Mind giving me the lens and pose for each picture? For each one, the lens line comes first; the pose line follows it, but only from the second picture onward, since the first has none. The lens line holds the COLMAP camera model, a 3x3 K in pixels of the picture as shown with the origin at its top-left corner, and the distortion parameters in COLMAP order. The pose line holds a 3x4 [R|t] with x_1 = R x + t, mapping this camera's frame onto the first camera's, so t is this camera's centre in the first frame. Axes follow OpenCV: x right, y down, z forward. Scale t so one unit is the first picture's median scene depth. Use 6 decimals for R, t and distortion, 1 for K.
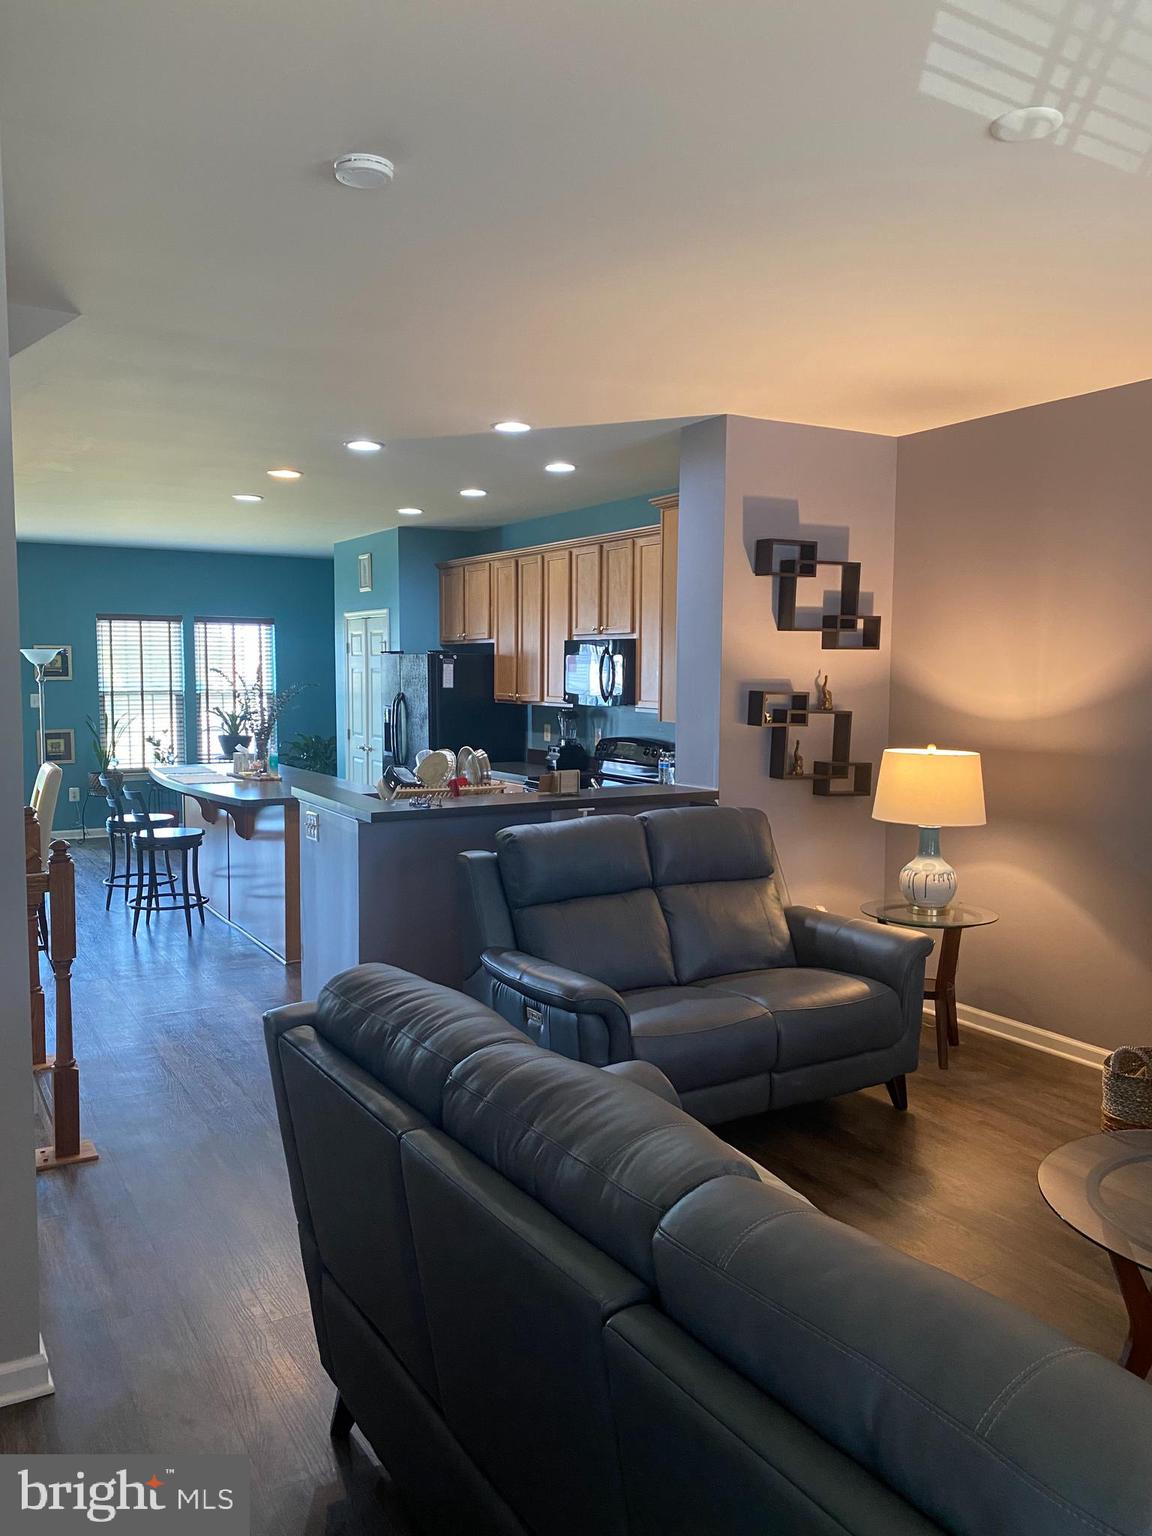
lens RADIAL K [[1206.0, 0, 578.9], [0, 1206.0, 768.9], [0, 0, 1]] dist [0.072121, -0.071855]
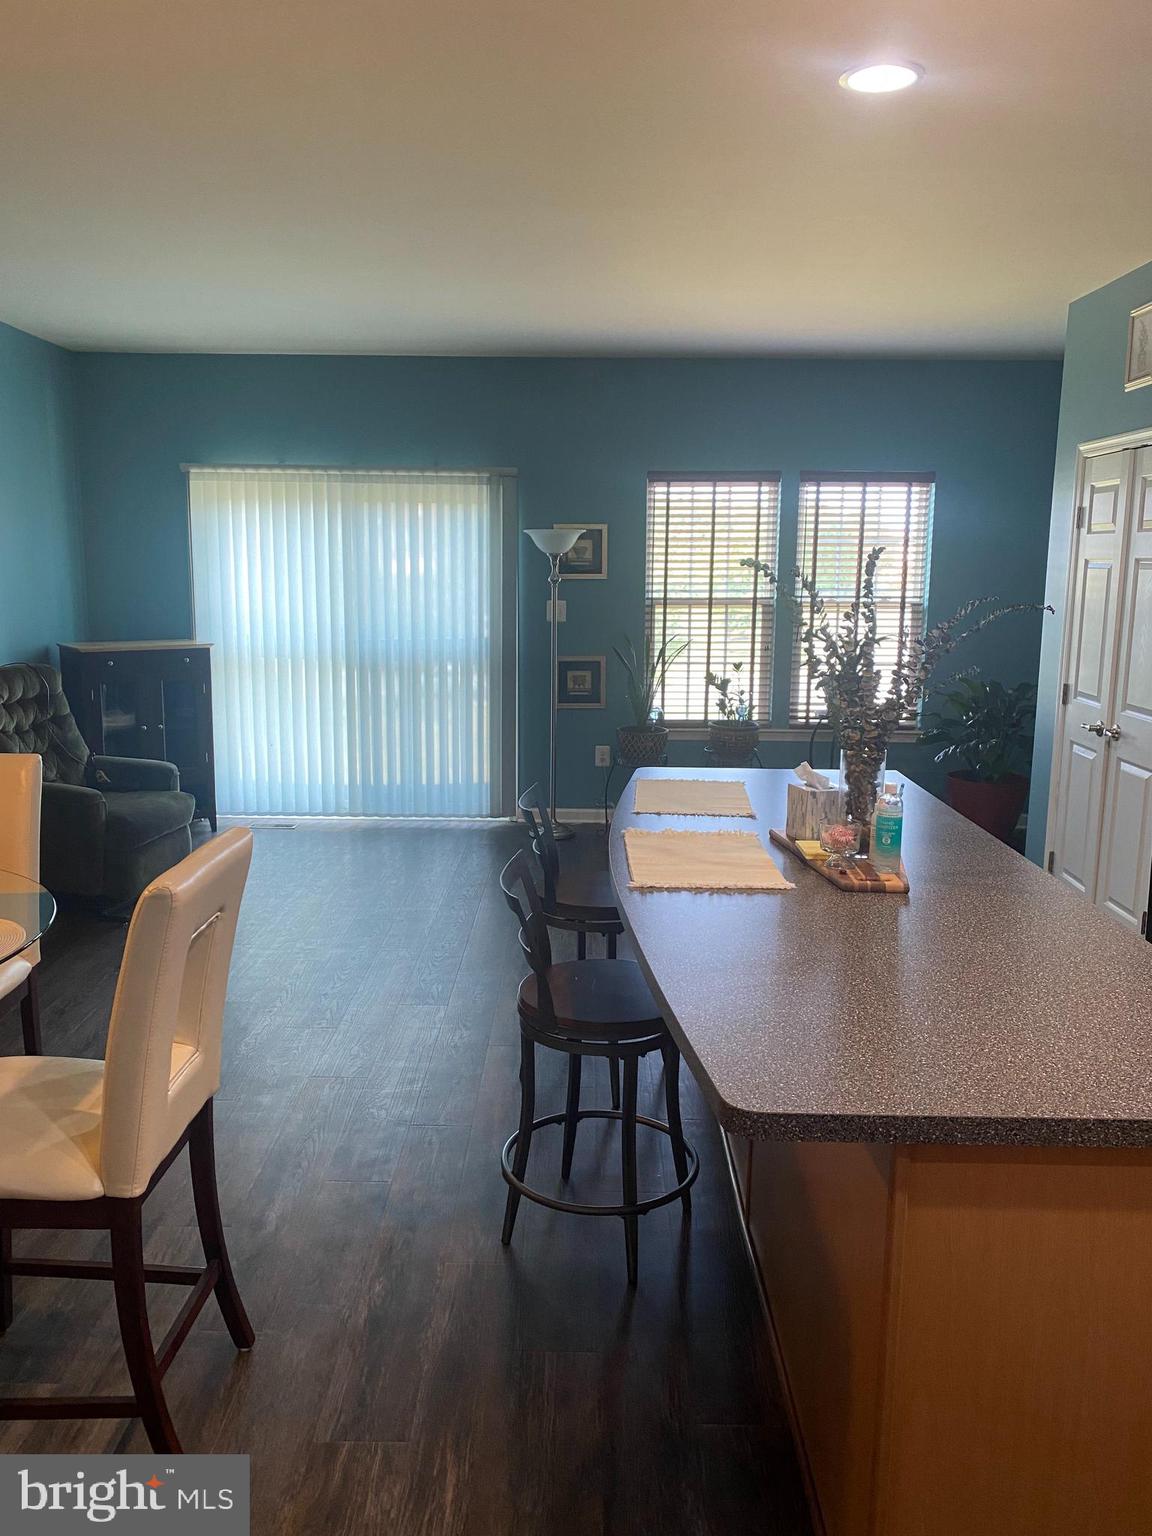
lens RADIAL K [[1206.0, 0, 563.8], [0, 1206.0, 785.6], [0, 0, 1]] dist [0.072121, -0.071855]
pose [[0.858950, 0.098987, -0.502401, -0.103218], [-0.050612, 0.992745, 0.109068, -0.032508], [0.509552, -0.068257, 0.857728, 0.424439]]
